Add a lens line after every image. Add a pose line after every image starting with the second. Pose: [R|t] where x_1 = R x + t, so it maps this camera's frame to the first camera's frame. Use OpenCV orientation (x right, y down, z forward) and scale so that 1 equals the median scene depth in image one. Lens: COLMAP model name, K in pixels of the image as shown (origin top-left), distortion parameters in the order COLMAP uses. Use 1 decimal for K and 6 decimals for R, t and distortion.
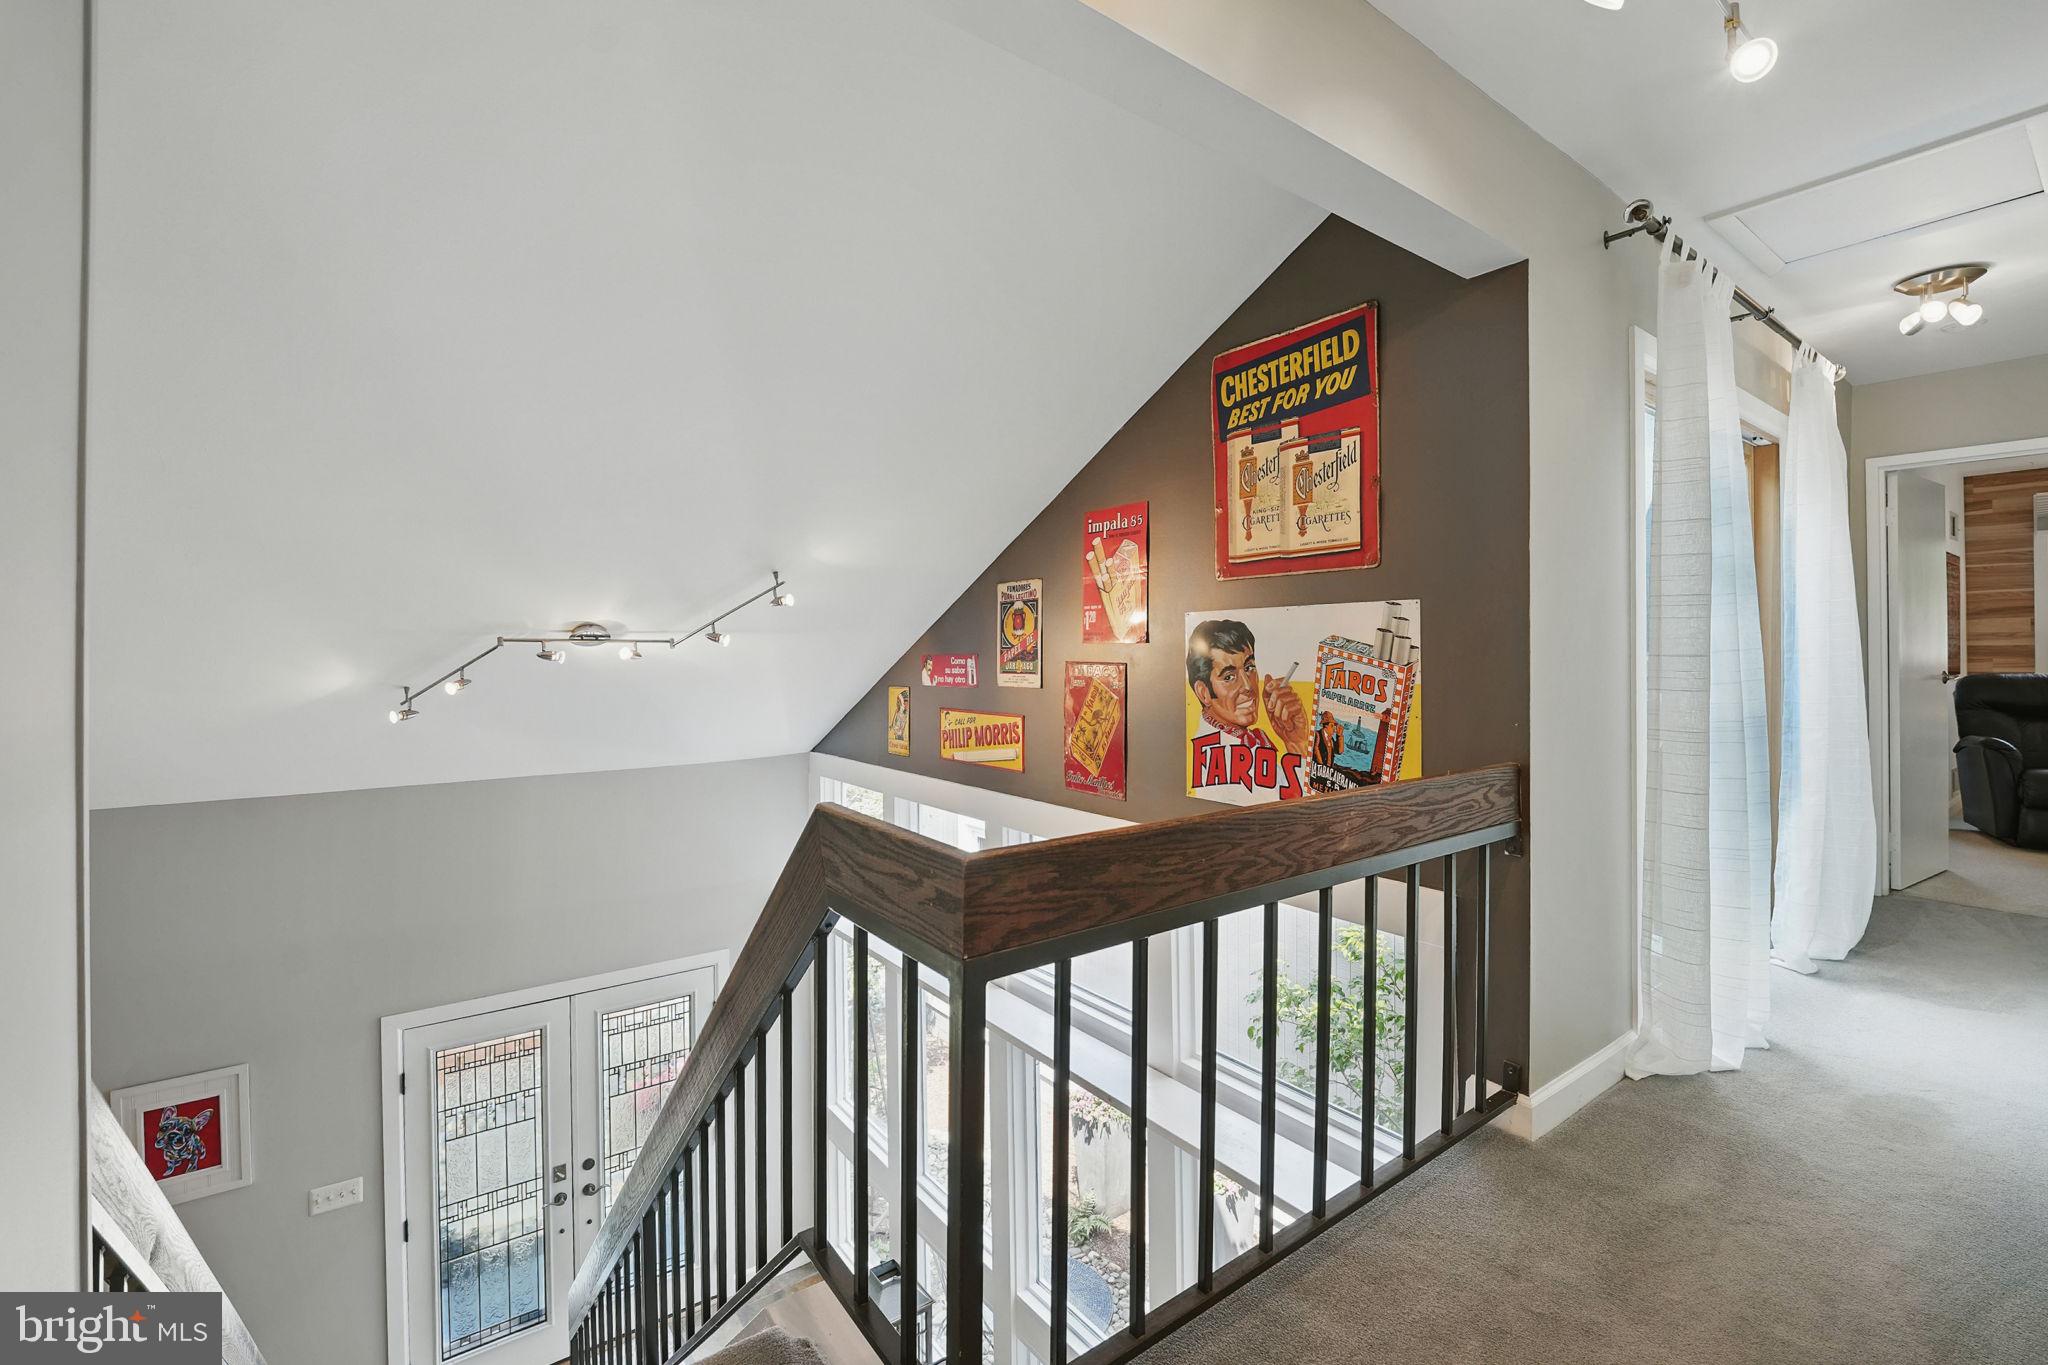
lens RADIAL K [[883.3, 0, 1023.4], [0, 883.3, 646.8], [0, 0, 1]] dist [-0.020647, 0.000179]
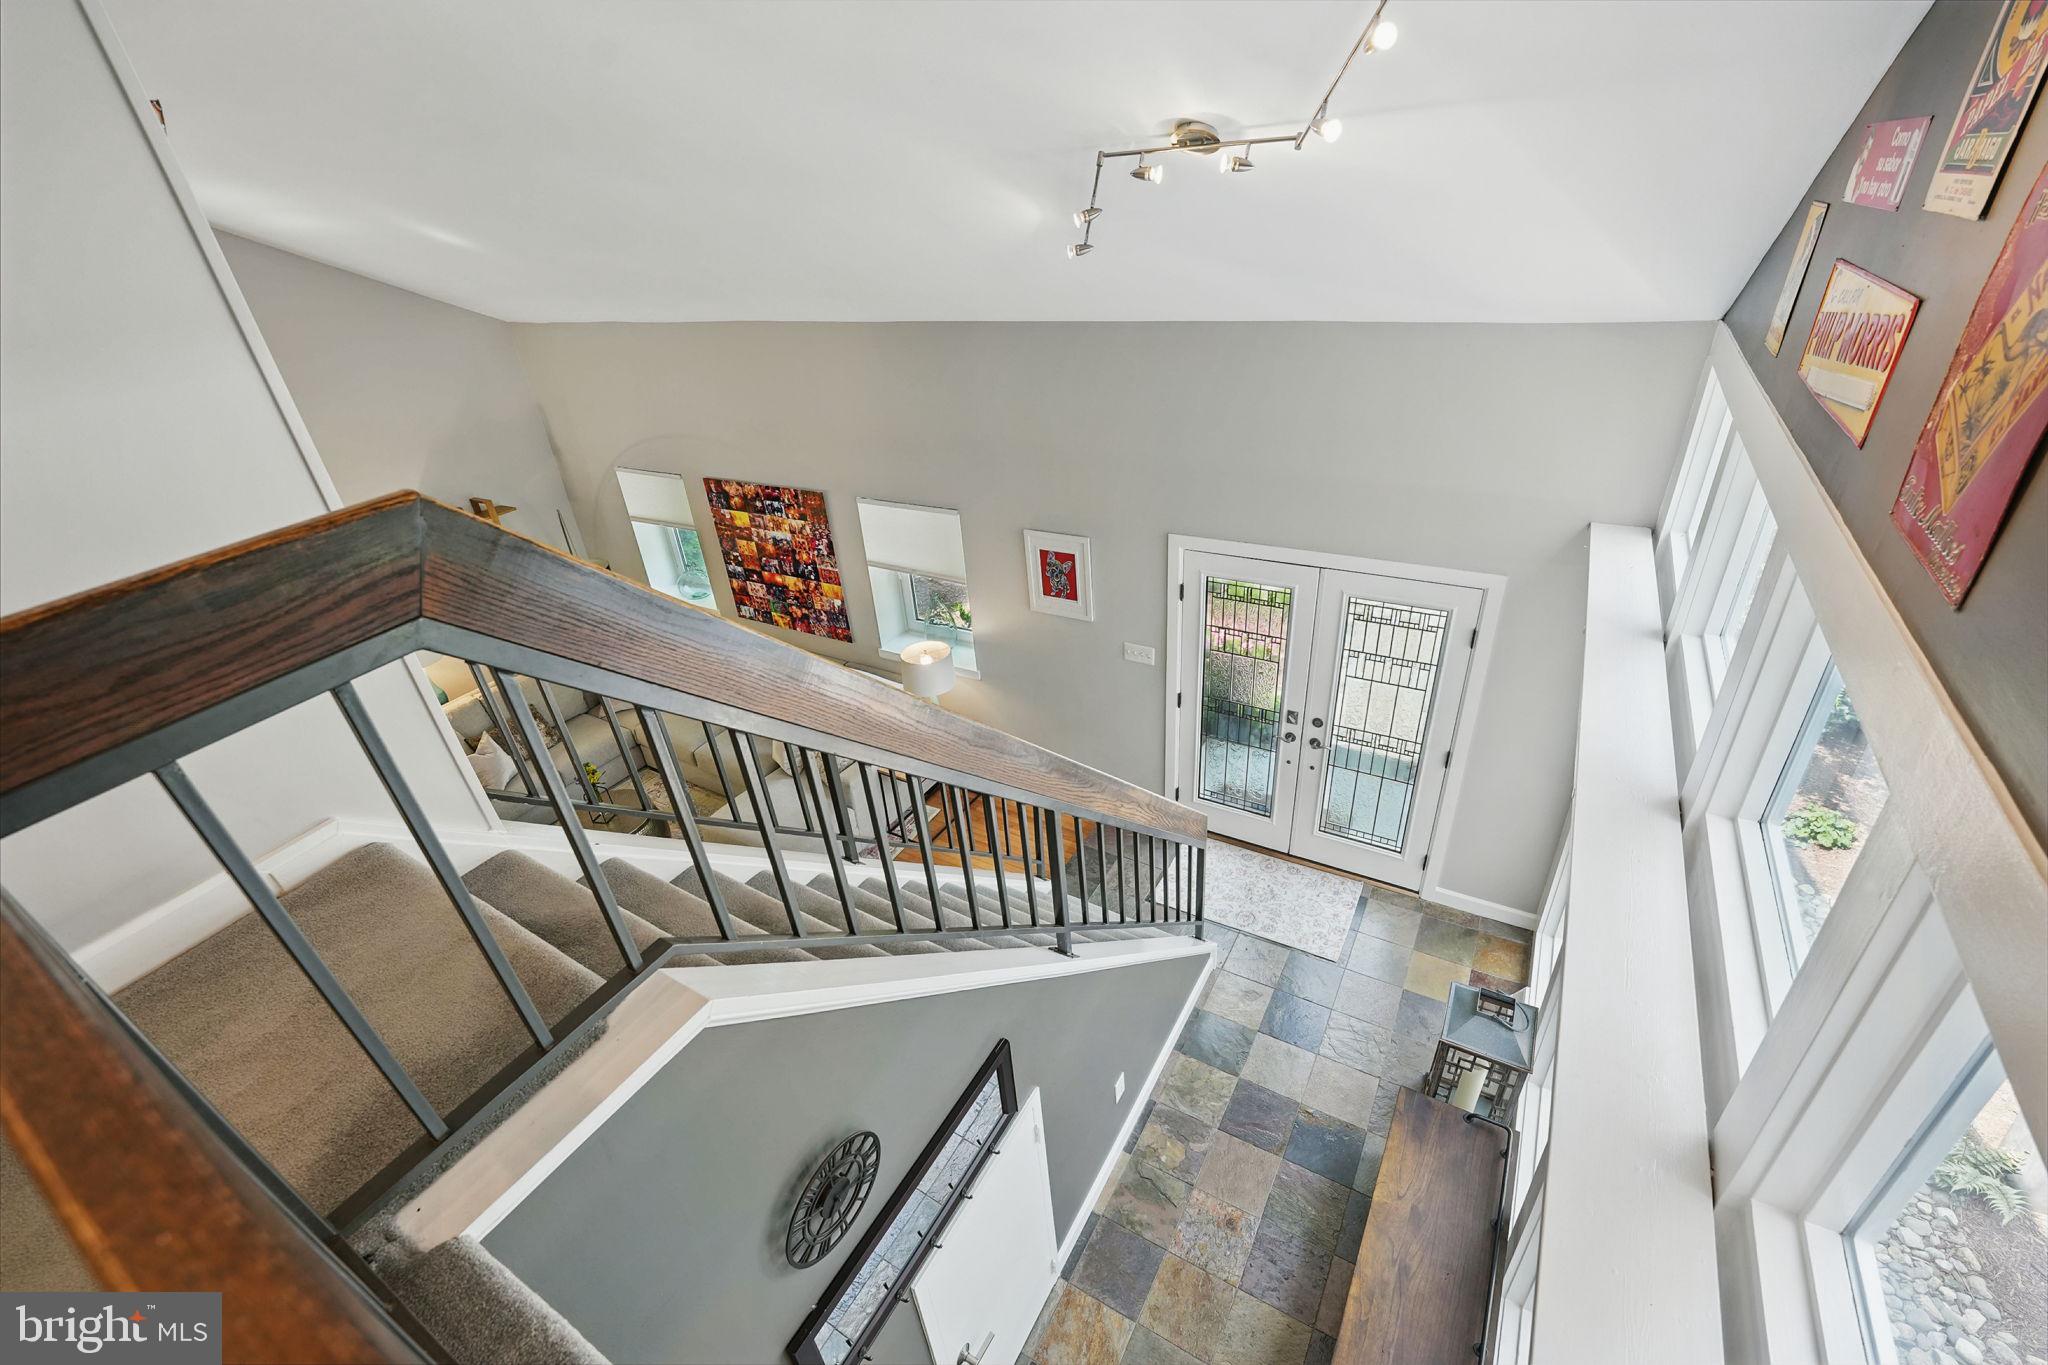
lens RADIAL K [[850.0, 0, 1024.0], [0, 850.0, 682.5], [0, 0, 1]] dist [-0.019608, 0.000105]
pose [[0.388200, 0.442872, -0.808186, 0.198561], [0.077247, 0.858239, 0.507404, 0.007985], [0.918332, -0.259404, 0.298958, 0.453899]]
